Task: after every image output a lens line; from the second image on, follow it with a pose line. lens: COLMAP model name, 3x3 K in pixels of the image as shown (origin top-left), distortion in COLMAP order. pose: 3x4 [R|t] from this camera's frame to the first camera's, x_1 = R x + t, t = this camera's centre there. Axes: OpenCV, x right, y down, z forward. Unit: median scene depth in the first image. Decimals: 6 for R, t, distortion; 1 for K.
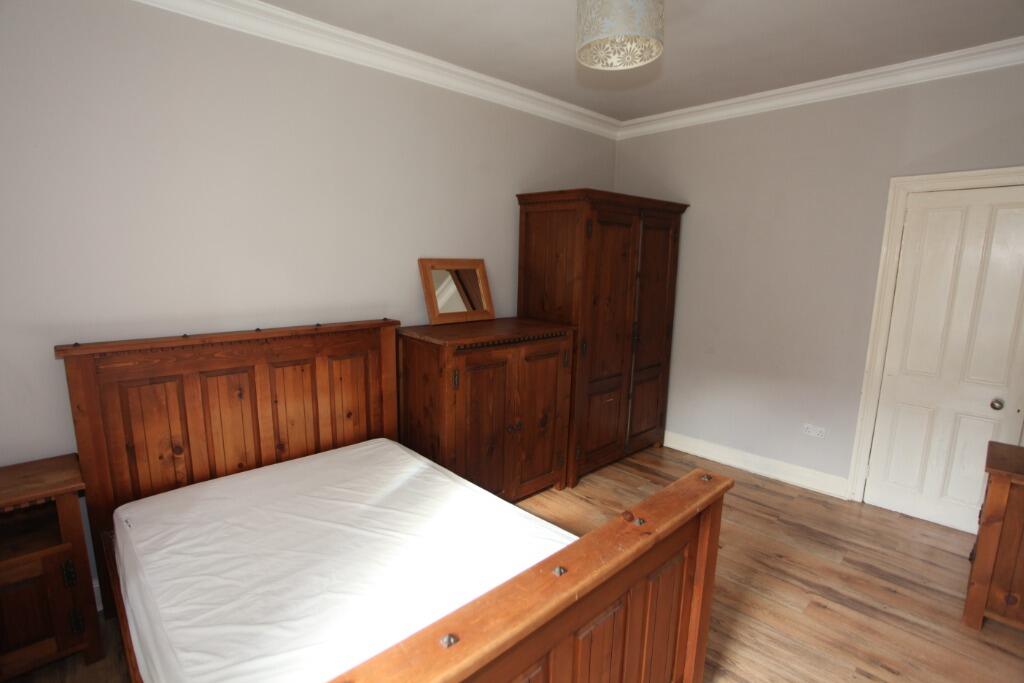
lens RADIAL K [[504.4, 0, 512.0], [0, 504.4, 341.5], [0, 0, 1]] dist [-0.070312, 0.030207]
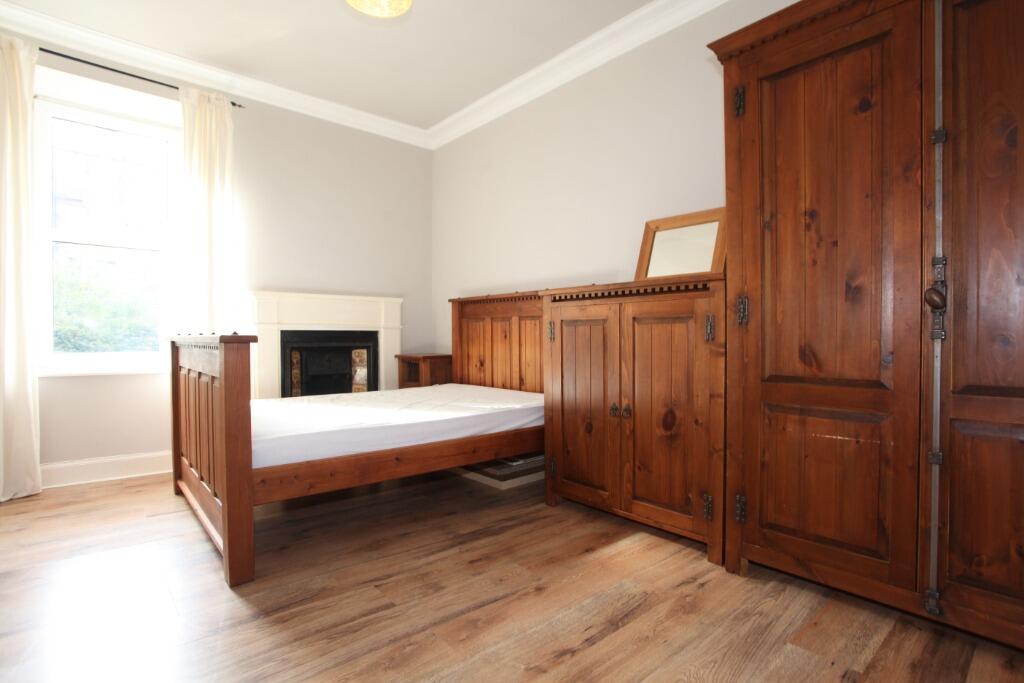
lens RADIAL K [[504.4, 0, 512.0], [0, 504.4, 341.5], [0, 0, 1]] dist [-0.070312, 0.030207]
pose [[-0.037394, -0.008317, -0.999266, 0.932119], [-0.167784, 0.985822, -0.001926, 0.118478], [0.985114, 0.167589, -0.038259, 1.038081]]
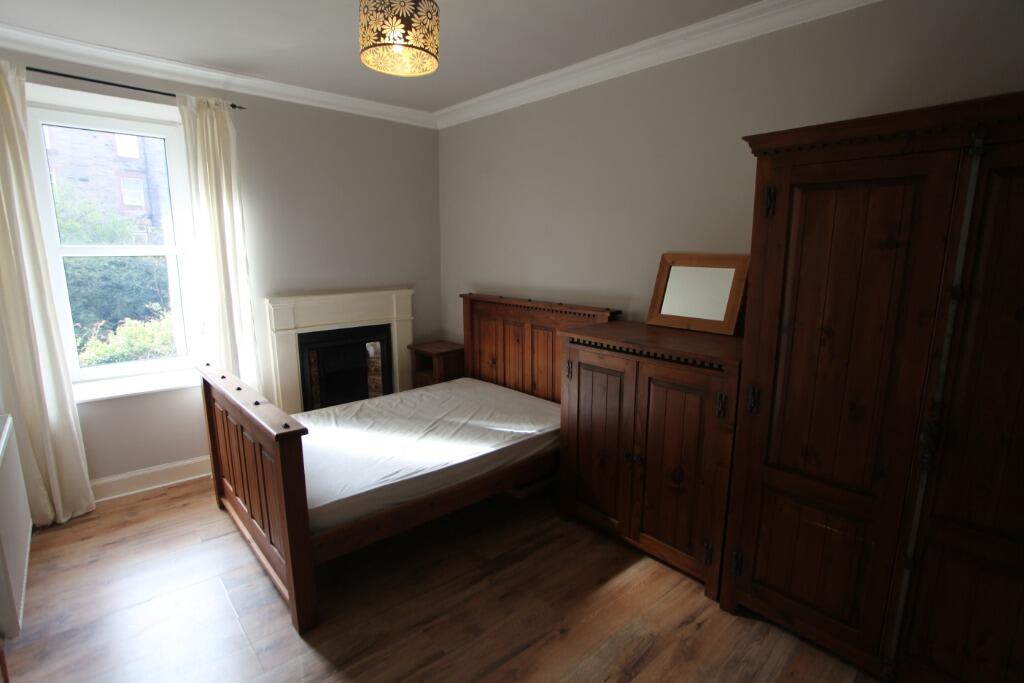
lens RADIAL K [[507.0, 0, 512.0], [0, 507.0, 341.5], [0, 0, 1]] dist [-0.071397, 0.032995]
pose [[-0.022039, 0.162468, -0.986468, 0.970797], [-0.170240, 0.971687, 0.163837, -0.139361], [0.985156, 0.171547, 0.006244, 0.934499]]
